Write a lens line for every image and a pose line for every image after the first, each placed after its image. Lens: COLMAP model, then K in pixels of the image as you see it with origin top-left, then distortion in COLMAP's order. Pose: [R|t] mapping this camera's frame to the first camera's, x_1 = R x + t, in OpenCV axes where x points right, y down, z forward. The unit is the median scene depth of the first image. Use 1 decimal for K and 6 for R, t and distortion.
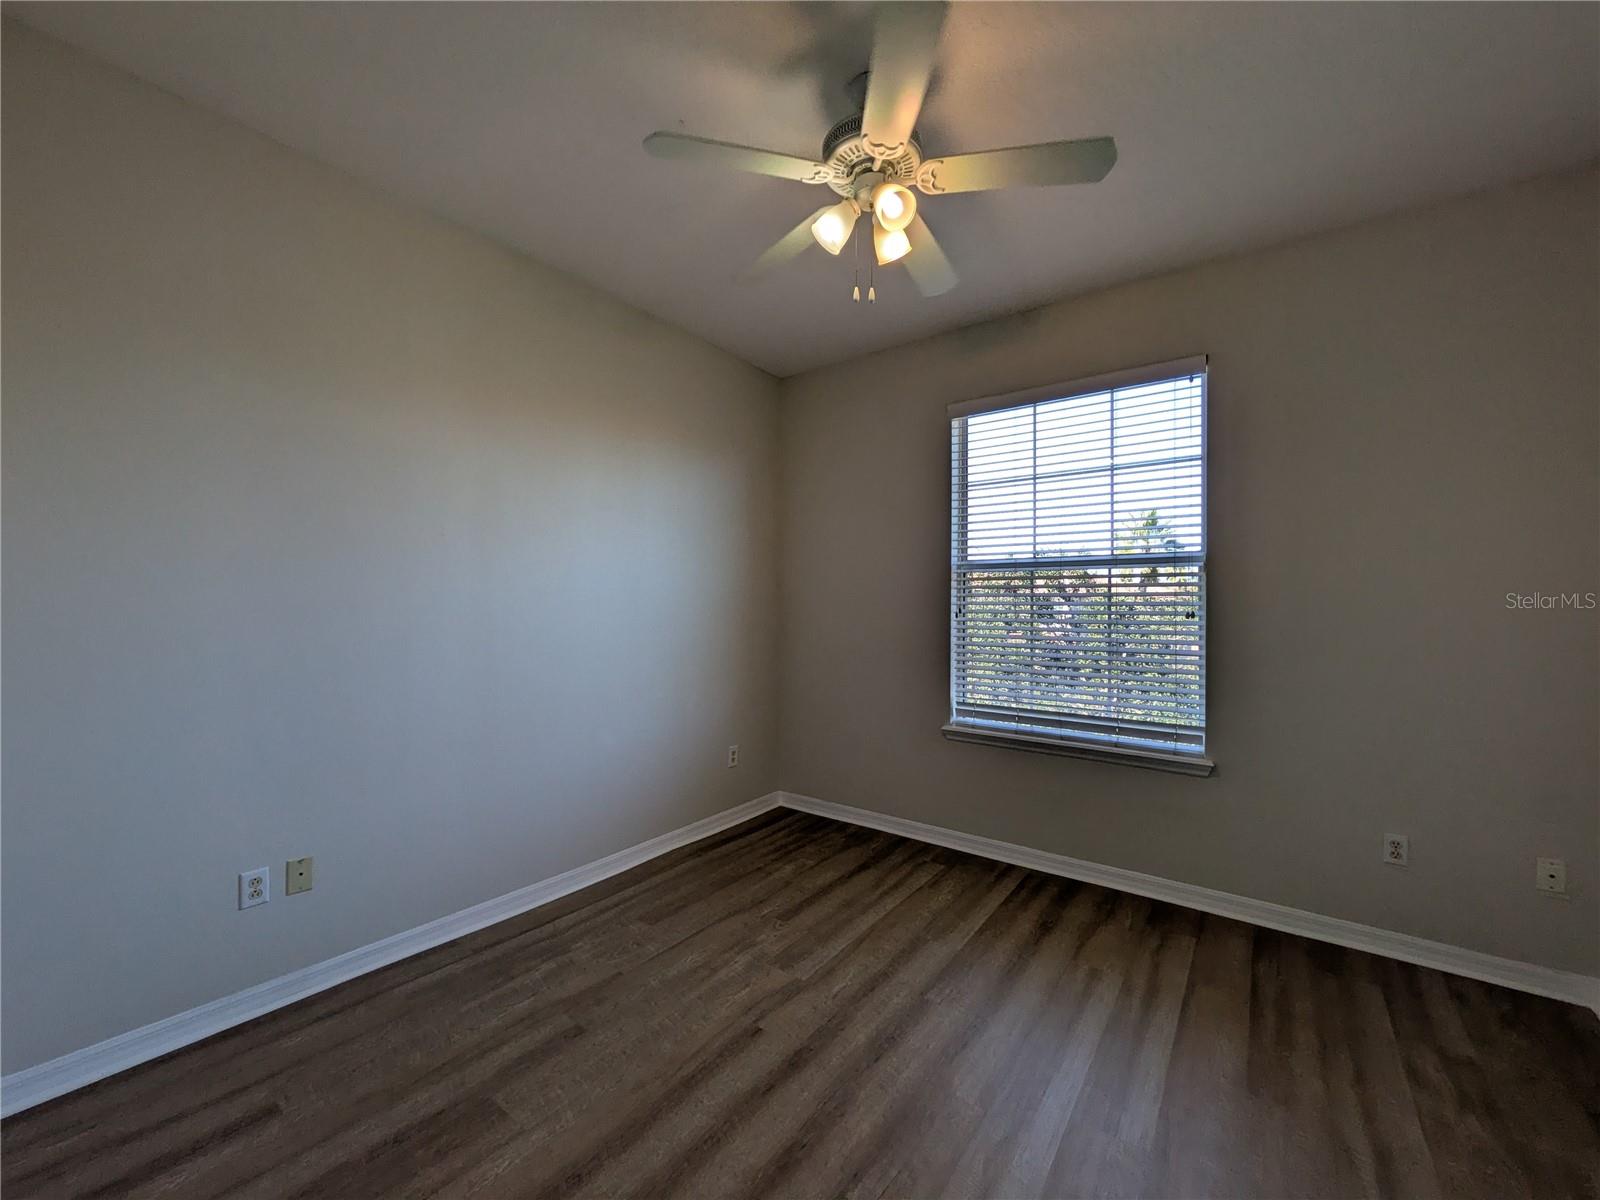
lens RADIAL K [[635.1, 0, 795.1], [0, 635.1, 606.1], [0, 0, 1]] dist [-0.000206, -0.000032]
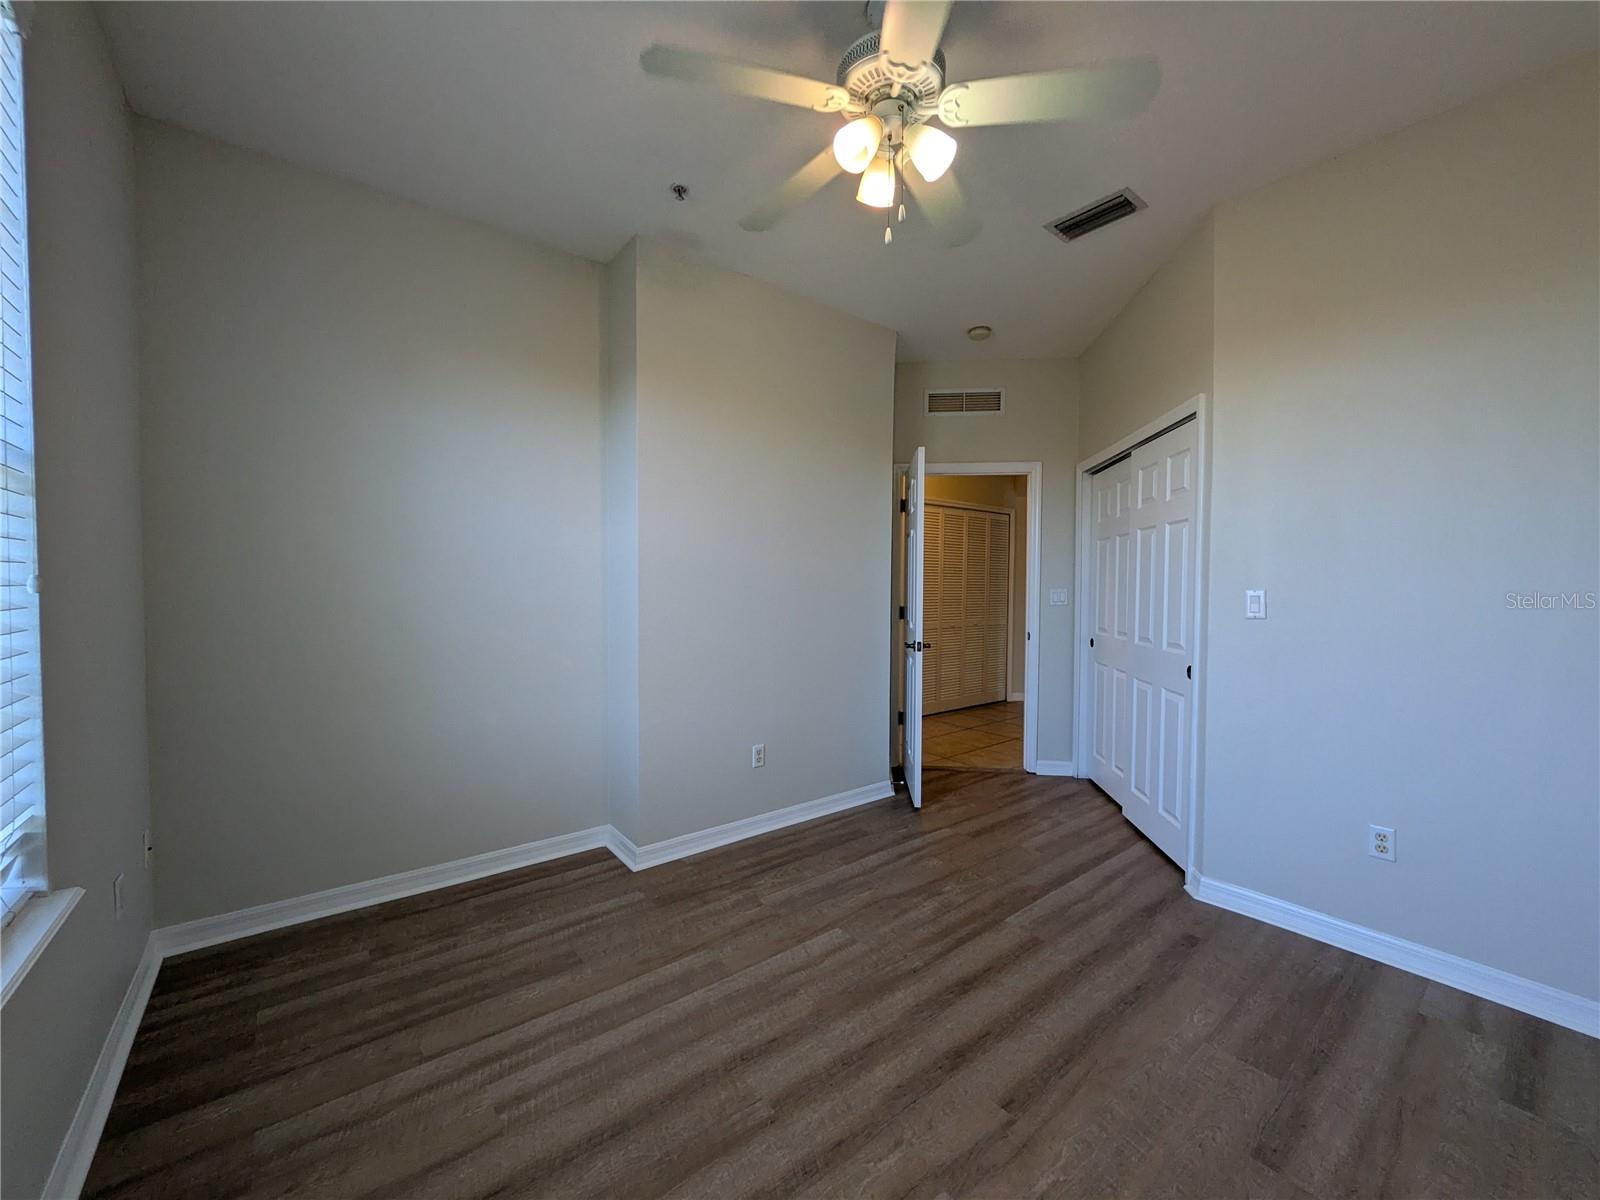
lens RADIAL K [[635.1, 0, 799.3], [0, 635.1, 597.3], [0, 0, 1]] dist [-0.000206, -0.000032]
pose [[-0.968802, -0.018912, 0.247111, 0.008774], [-0.012853, 0.999576, 0.026109, 0.011270], [-0.247501, 0.022118, -0.968635, 1.856663]]
